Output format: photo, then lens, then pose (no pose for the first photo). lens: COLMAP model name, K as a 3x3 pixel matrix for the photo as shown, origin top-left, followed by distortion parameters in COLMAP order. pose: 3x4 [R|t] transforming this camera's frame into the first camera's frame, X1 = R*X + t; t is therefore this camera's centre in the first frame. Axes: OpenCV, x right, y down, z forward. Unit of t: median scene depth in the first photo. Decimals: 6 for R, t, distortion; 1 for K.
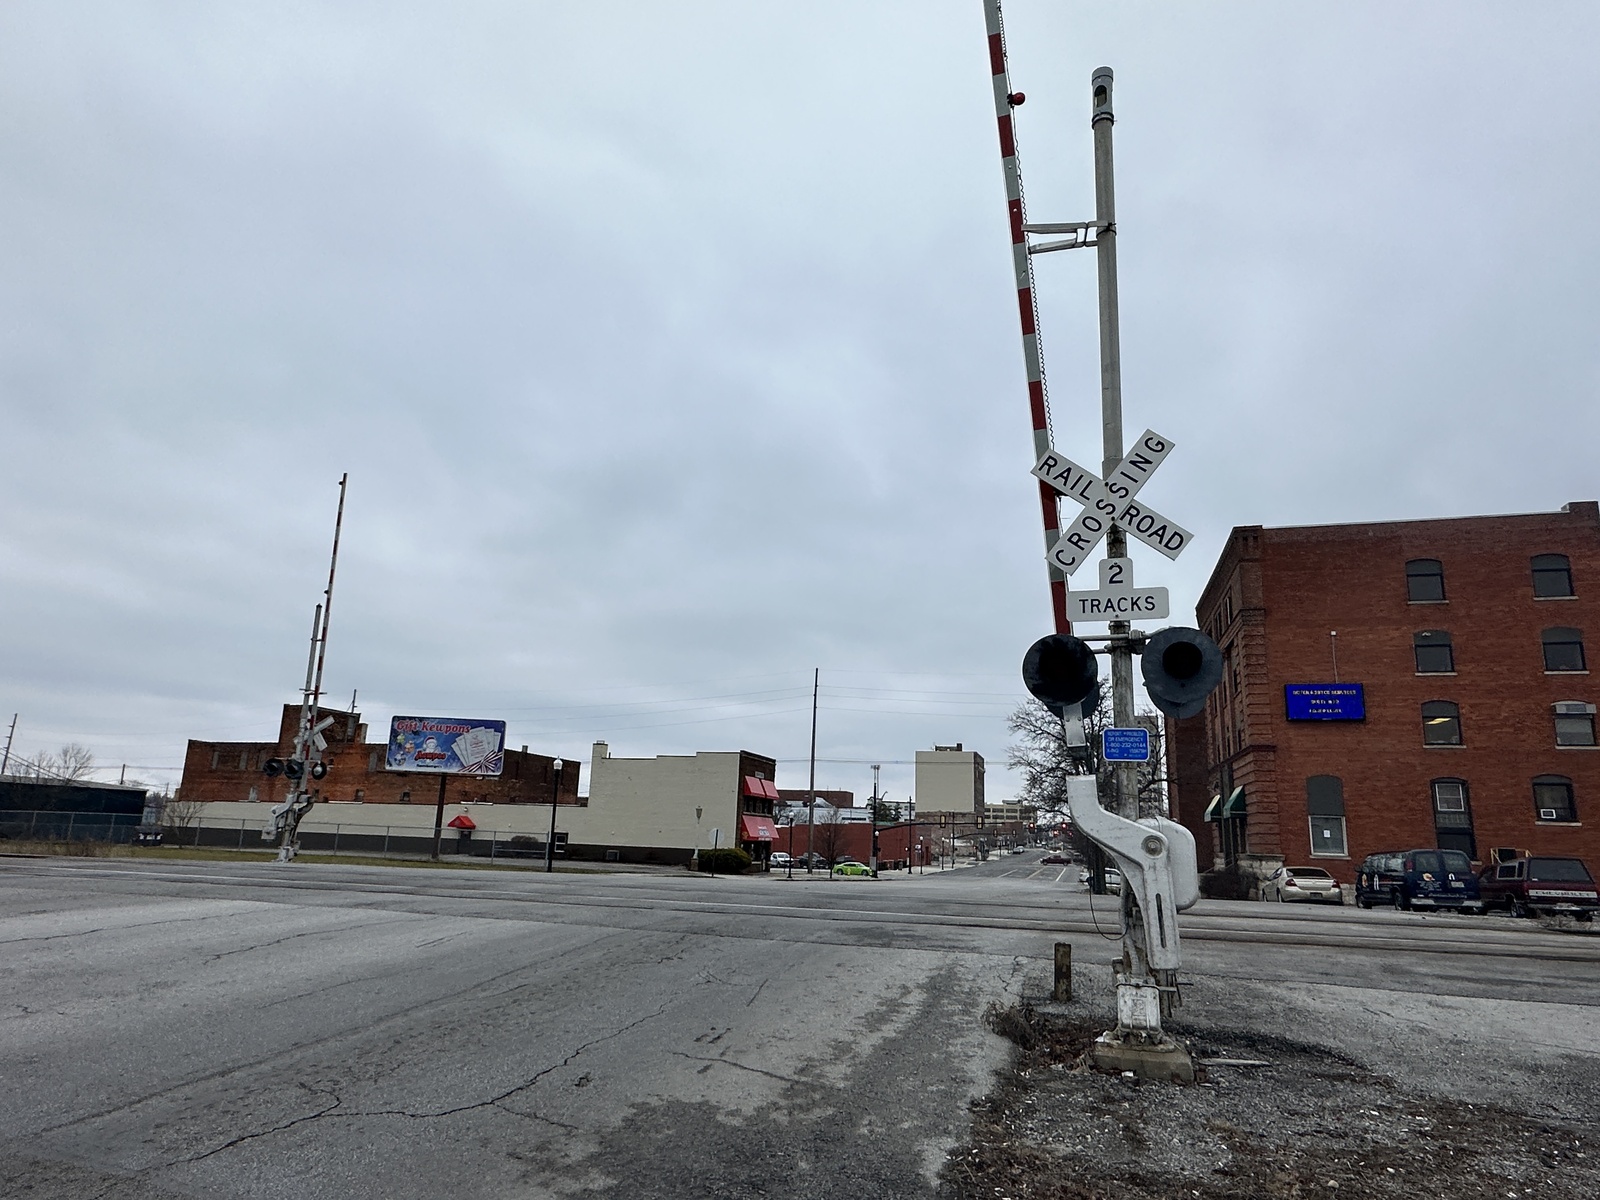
lens RADIAL K [[950.0, 0, 793.2], [0, 950.0, 615.5], [0, 0, 1]] dist [-0.001294, 0.000414]
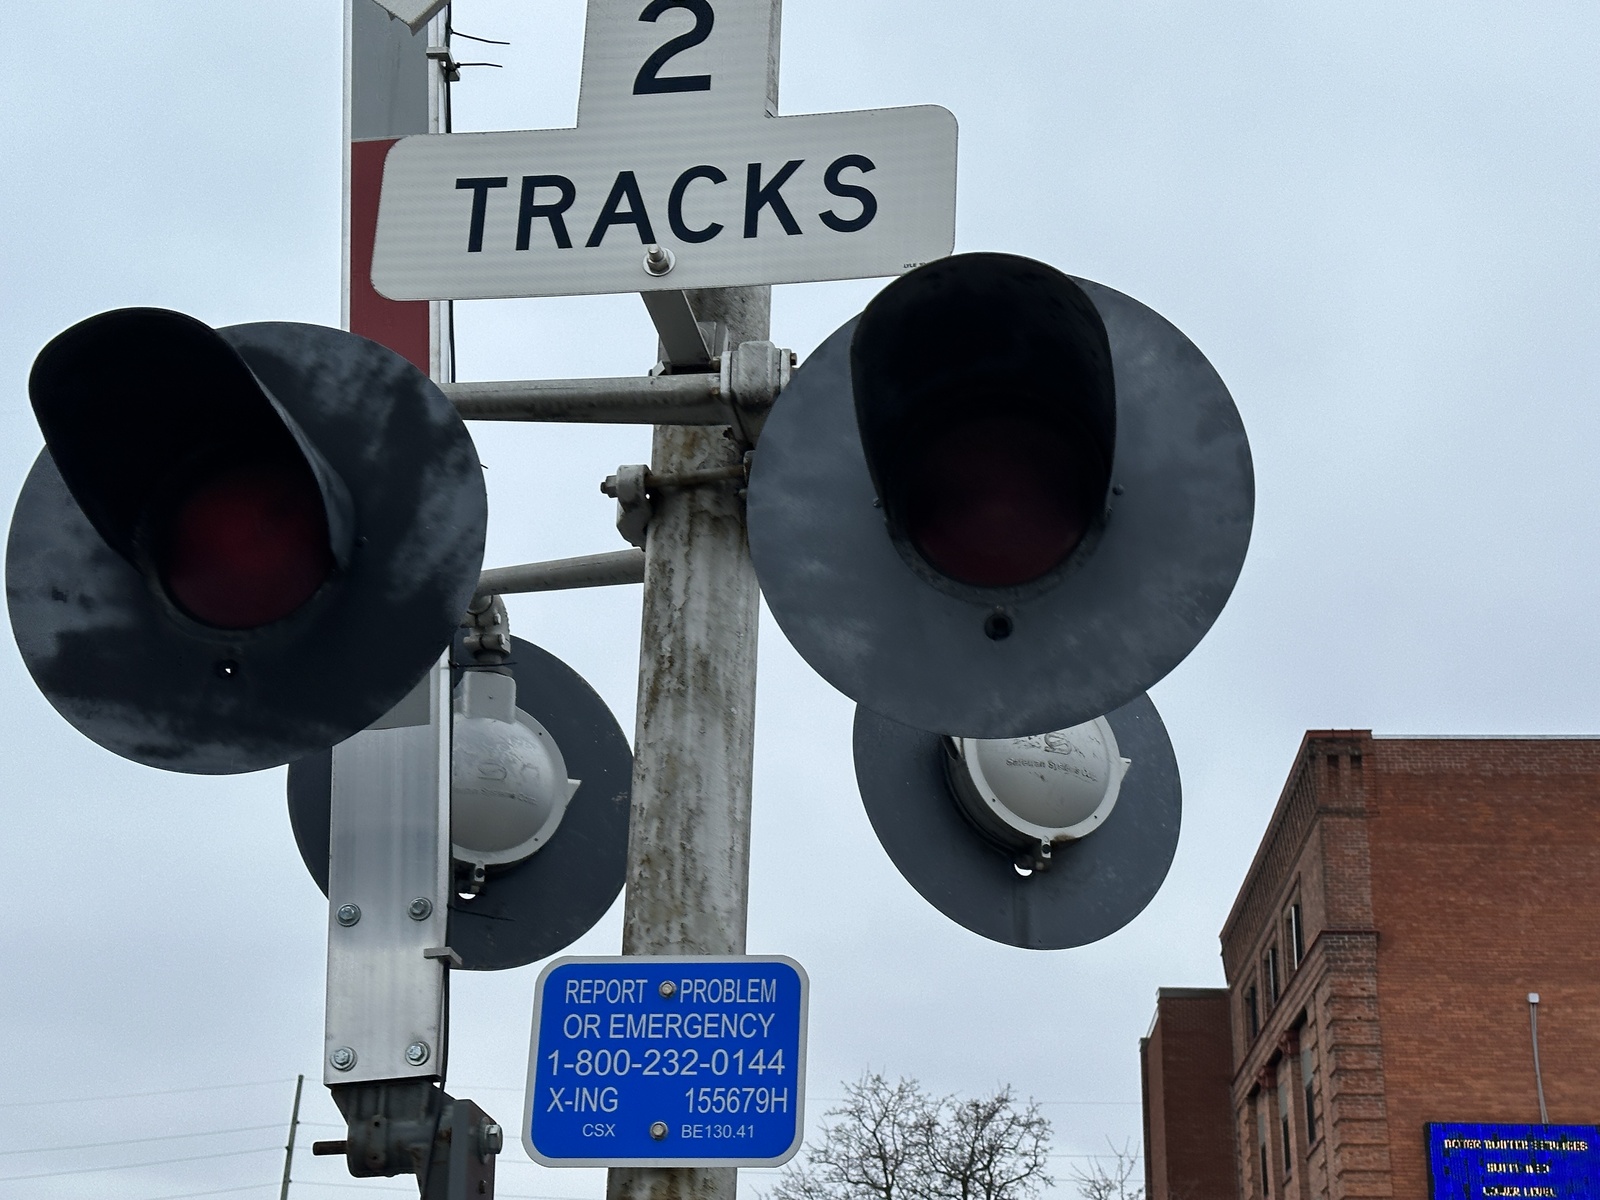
lens RADIAL K [[2282.4, 0, 848.9], [0, 2282.4, 655.2], [0, 0, 1]] dist [0.134738, 0.033310]
pose [[0.970743, 0.064687, 0.231243, 0.212176], [-0.034077, 0.990396, -0.133993, 0.088183], [-0.237690, 0.122192, 0.963625, 0.460611]]
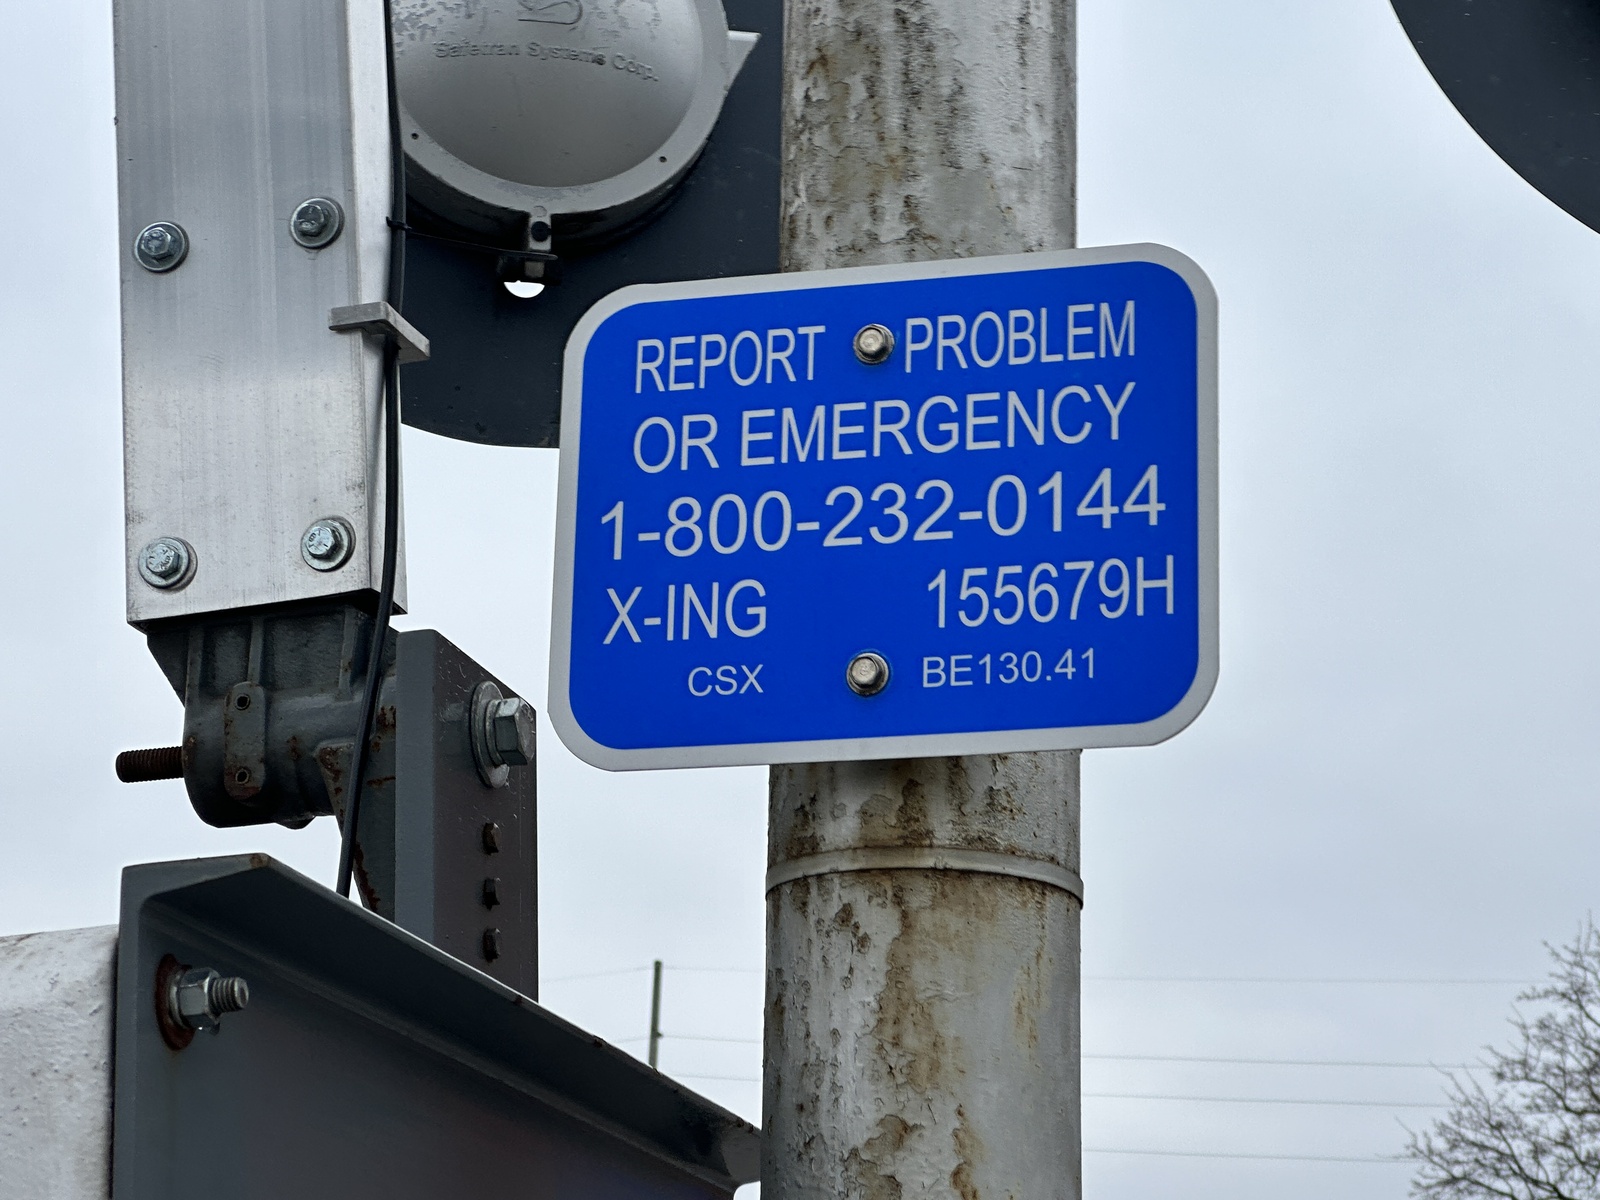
lens RADIAL K [[3678.0, 0, 800.0], [0, 3678.0, 600.0], [0, 0, 1]] dist [-0.106605, 0.894488]
pose [[0.999438, -0.009522, 0.032147, 0.247947], [0.011442, 0.998128, -0.060086, 0.115391], [-0.031515, 0.060420, 0.997675, 0.556834]]
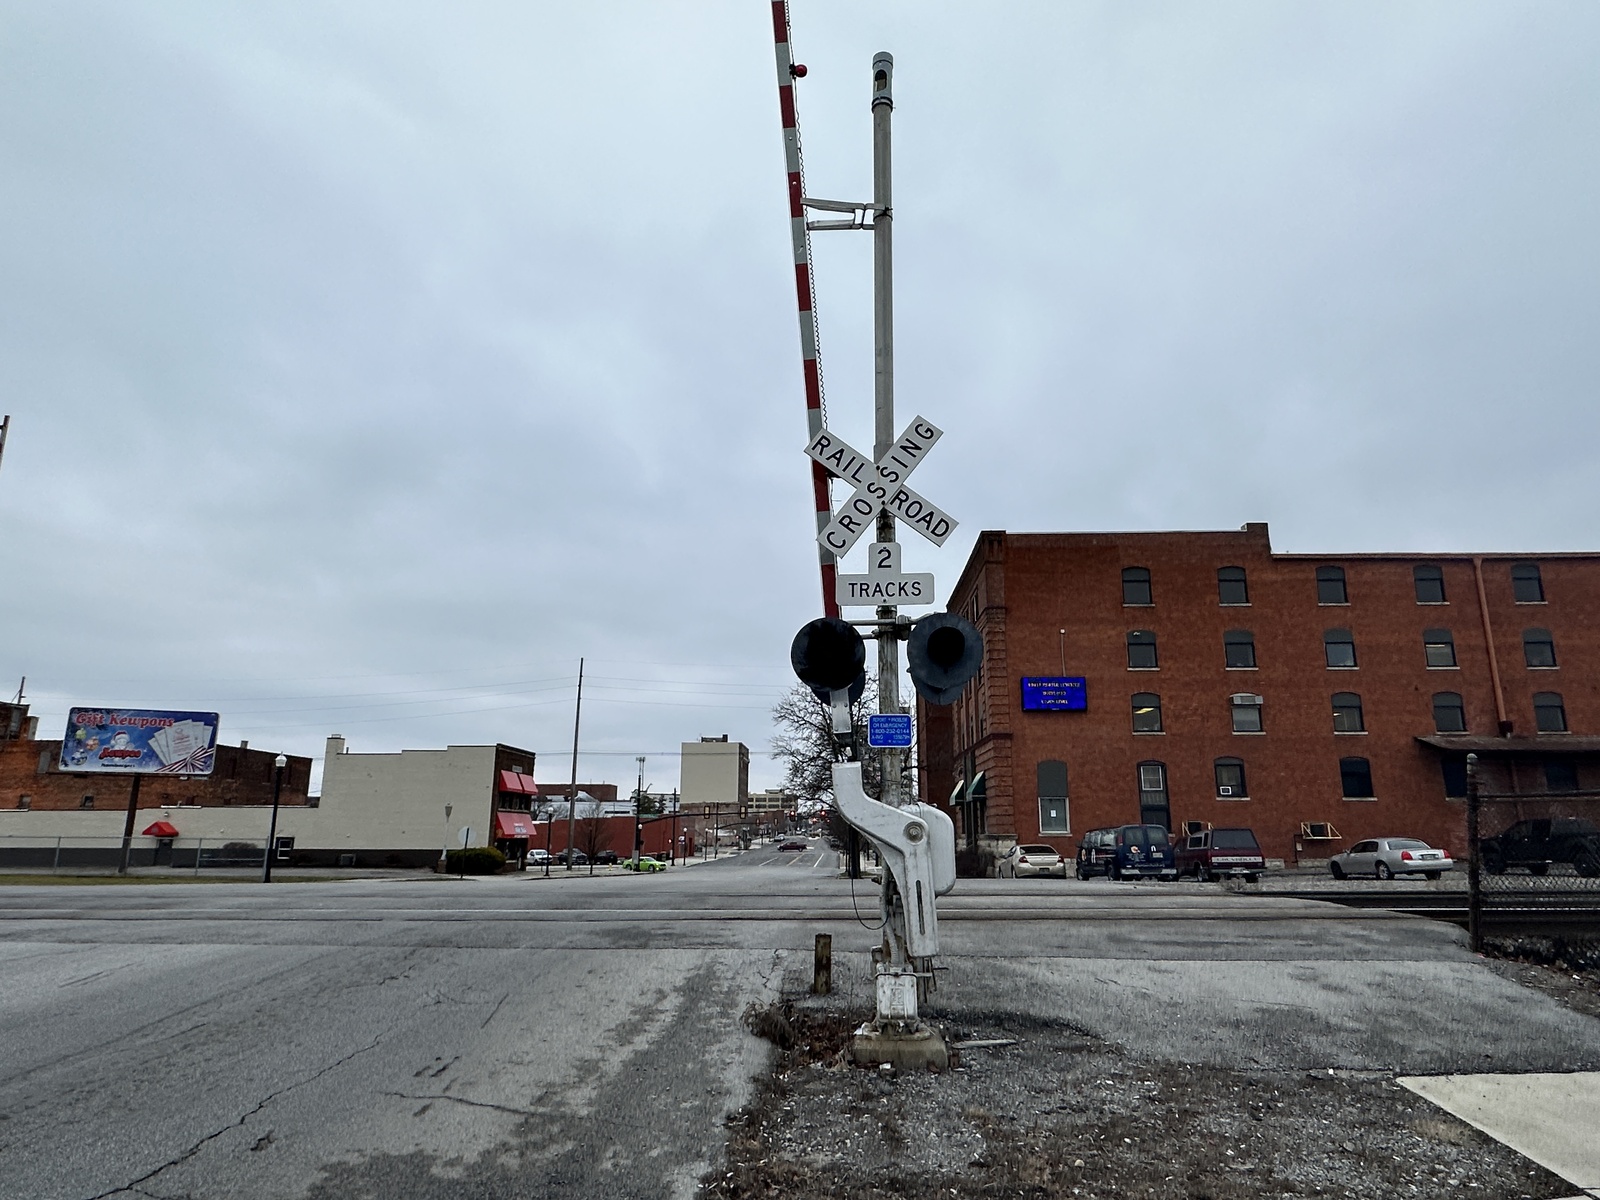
lens RADIAL K [[946.7, 0, 800.0], [0, 946.7, 600.0], [0, 0, 1]] dist [-0.001633, 0.000486]
pose [[0.968901, 0.026149, 0.246062, 0.009092], [-0.024212, 0.999647, -0.010896, 0.009371], [-0.246260, 0.004600, 0.969193, 0.048203]]
